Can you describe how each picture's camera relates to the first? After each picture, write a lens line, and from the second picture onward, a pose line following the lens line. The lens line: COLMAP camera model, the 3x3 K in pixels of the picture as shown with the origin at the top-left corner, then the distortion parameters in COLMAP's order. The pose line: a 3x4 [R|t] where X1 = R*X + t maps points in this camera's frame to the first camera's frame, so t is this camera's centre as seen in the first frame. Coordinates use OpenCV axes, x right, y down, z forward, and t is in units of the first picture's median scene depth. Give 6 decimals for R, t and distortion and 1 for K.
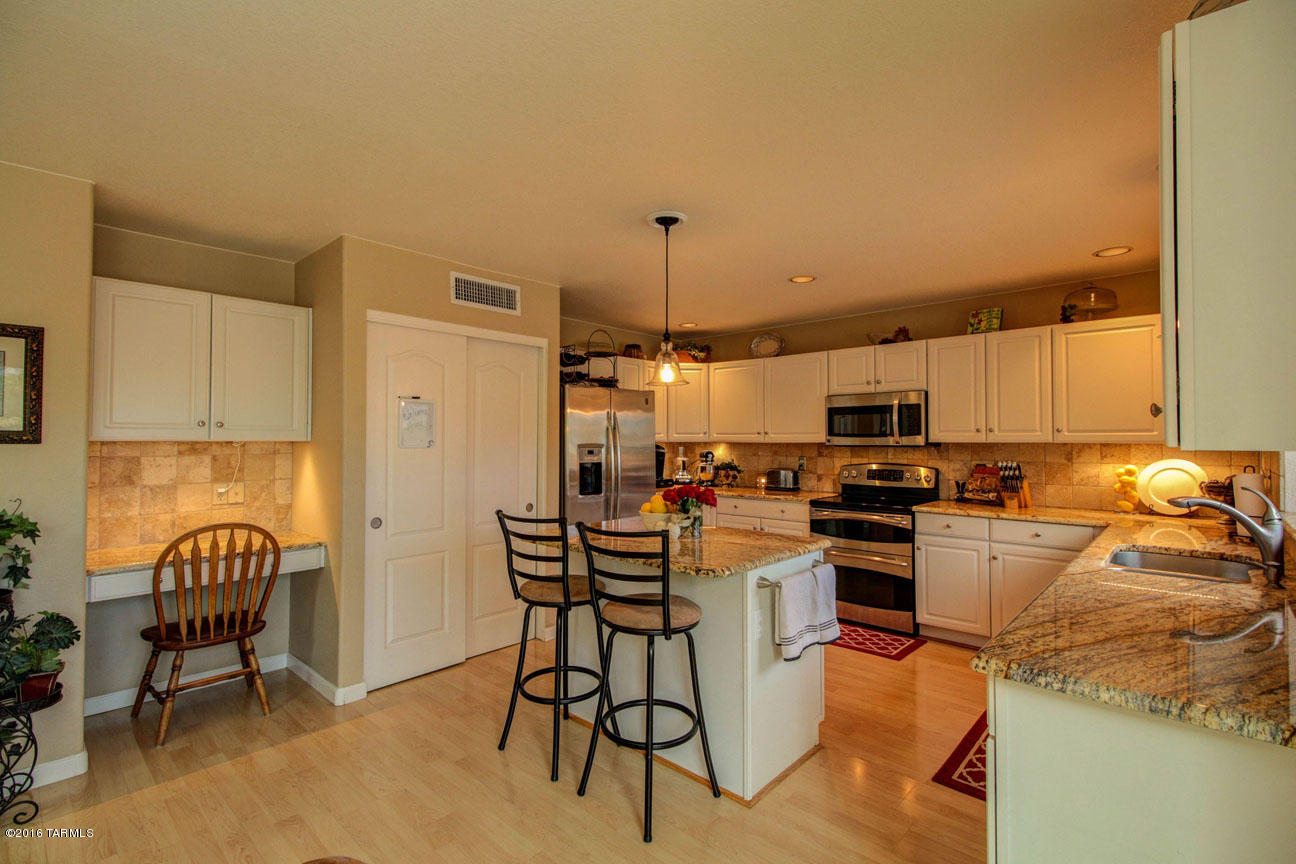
lens RADIAL K [[591.9, 0, 642.7], [0, 591.9, 428.7], [0, 0, 1]] dist [0.022996, -0.011694]
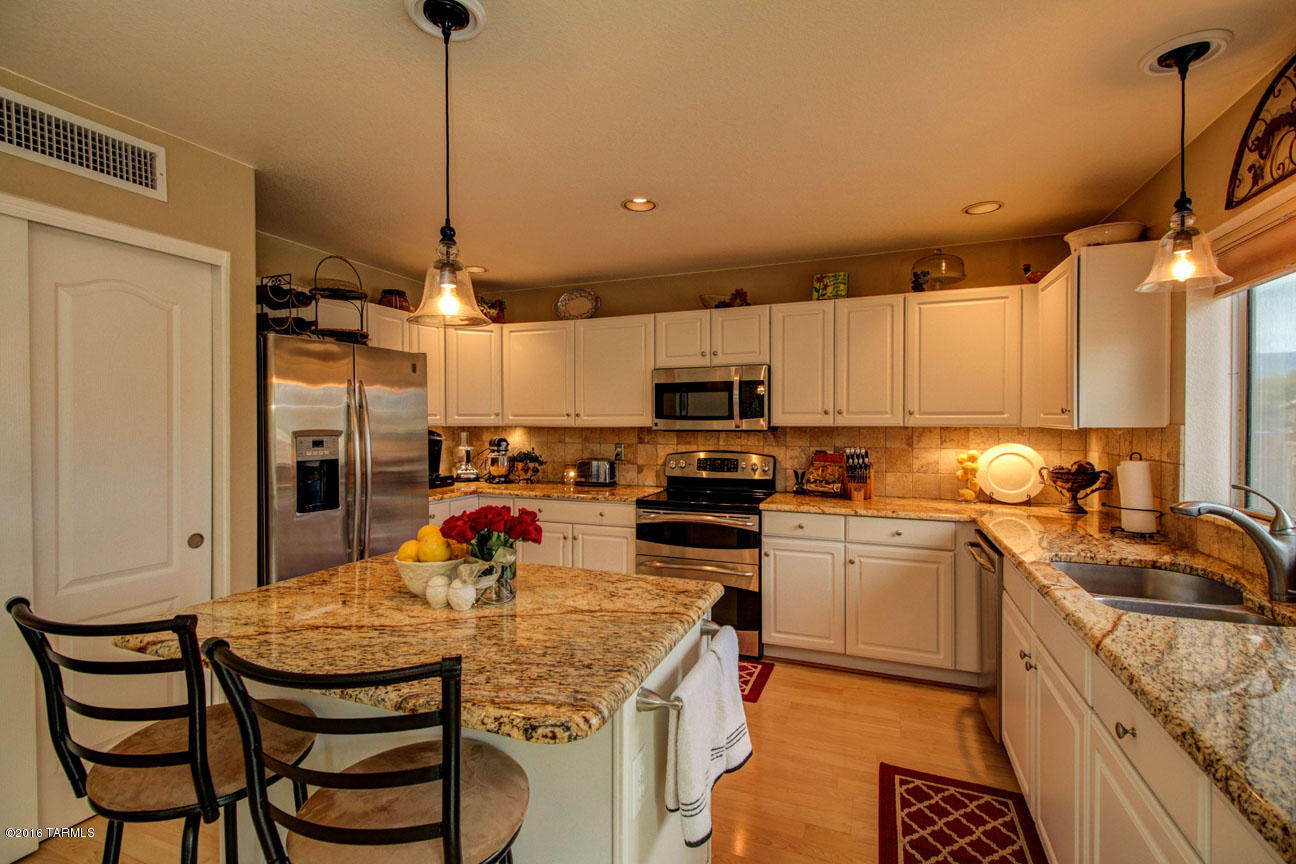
lens RADIAL K [[591.9, 0, 644.6], [0, 591.9, 428.1], [0, 0, 1]] dist [0.022996, -0.011694]
pose [[0.932394, -0.004270, 0.361418, 0.007806], [-0.005836, 0.999622, 0.026866, 0.004050], [-0.361396, -0.027159, 0.932017, 0.288892]]
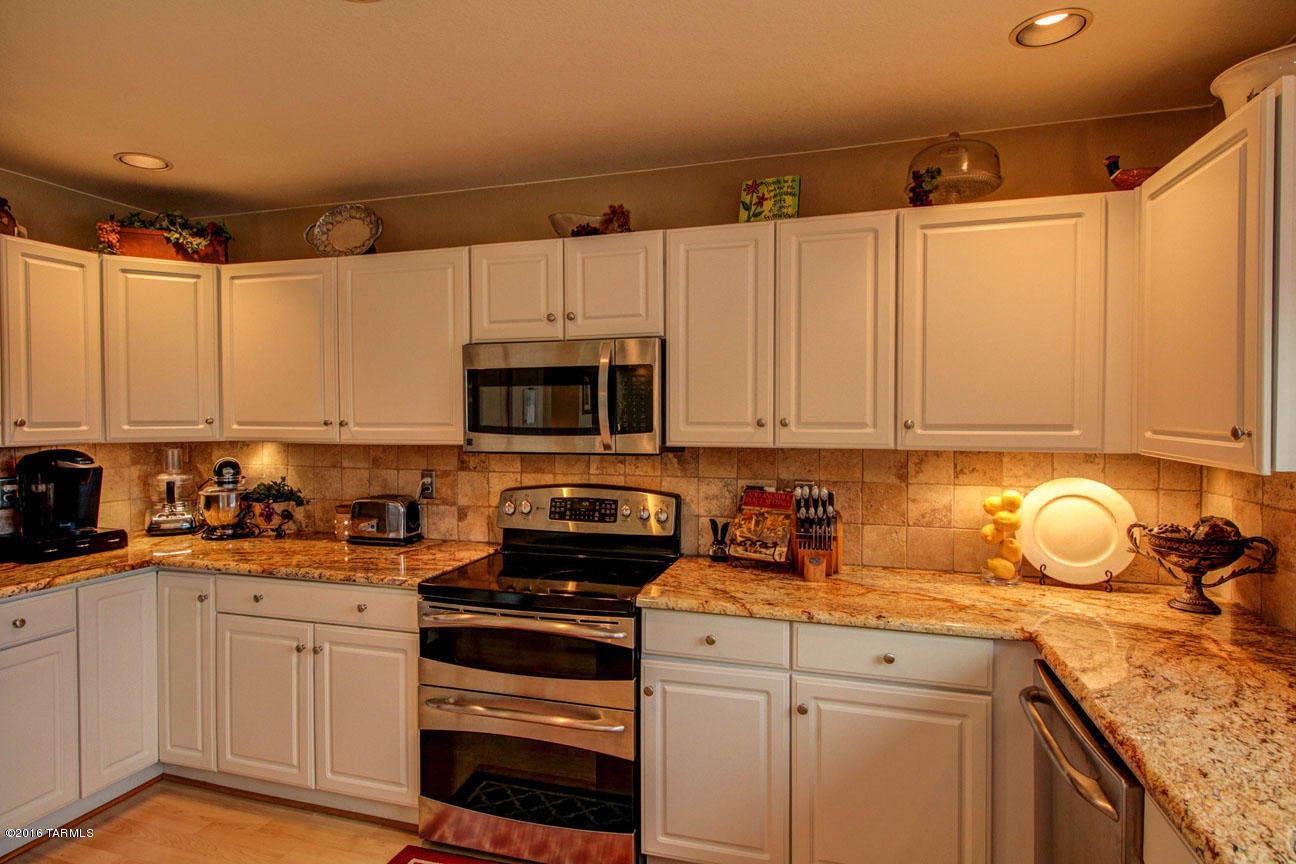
lens RADIAL K [[680.1, 0, 648.8], [0, 680.1, 429.5], [0, 0, 1]] dist [0.009563, -0.002327]
pose [[0.894954, -0.010981, 0.446023, 0.234204], [-0.007226, 0.999209, 0.039100, -0.012595], [-0.446100, -0.038216, 0.894167, 0.540295]]
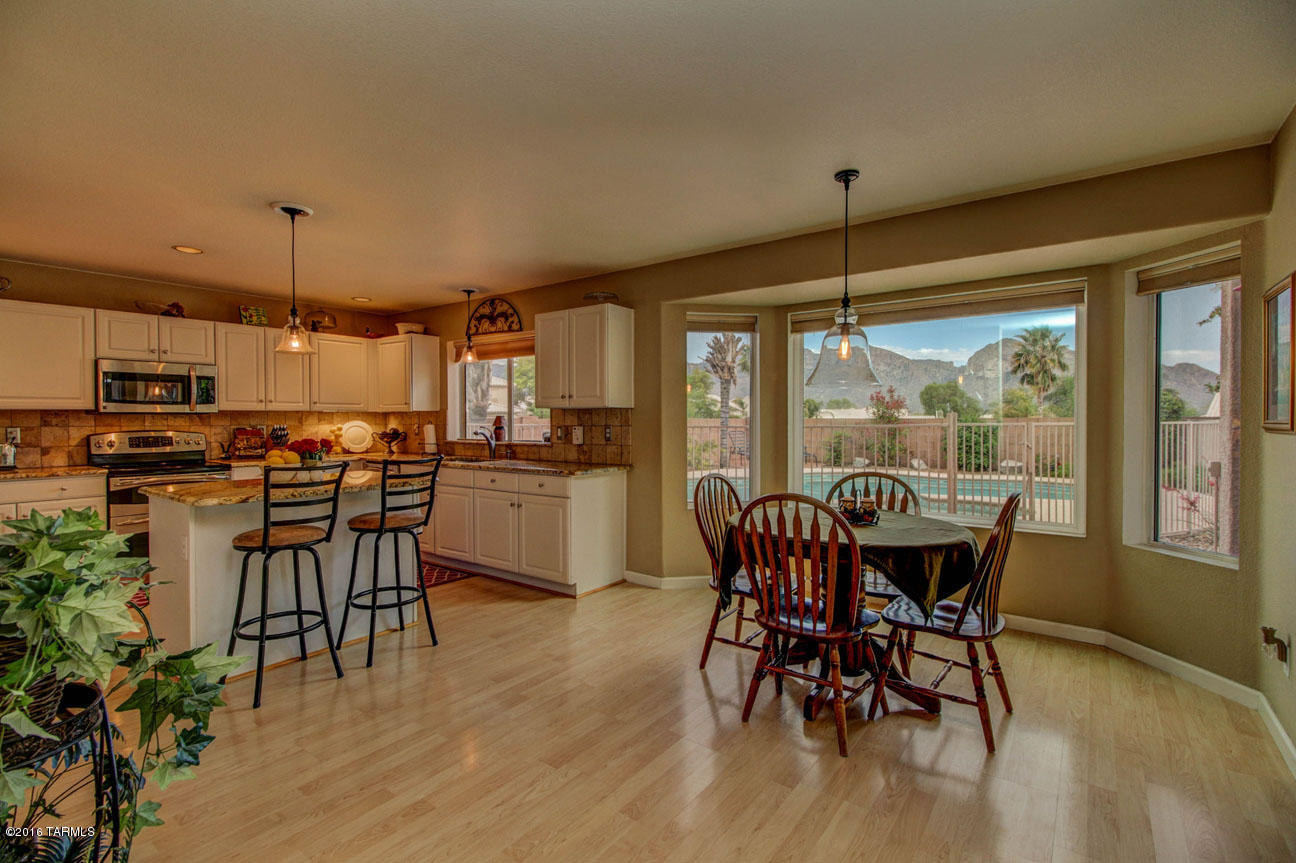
lens RADIAL K [[591.9, 0, 645.0], [0, 591.9, 429.1], [0, 0, 1]] dist [0.022996, -0.011694]
pose [[-0.105163, -0.016039, 0.994326, -0.812147], [-0.015375, 0.999777, 0.014501, 0.031757], [-0.994336, -0.013762, -0.105387, 0.294853]]
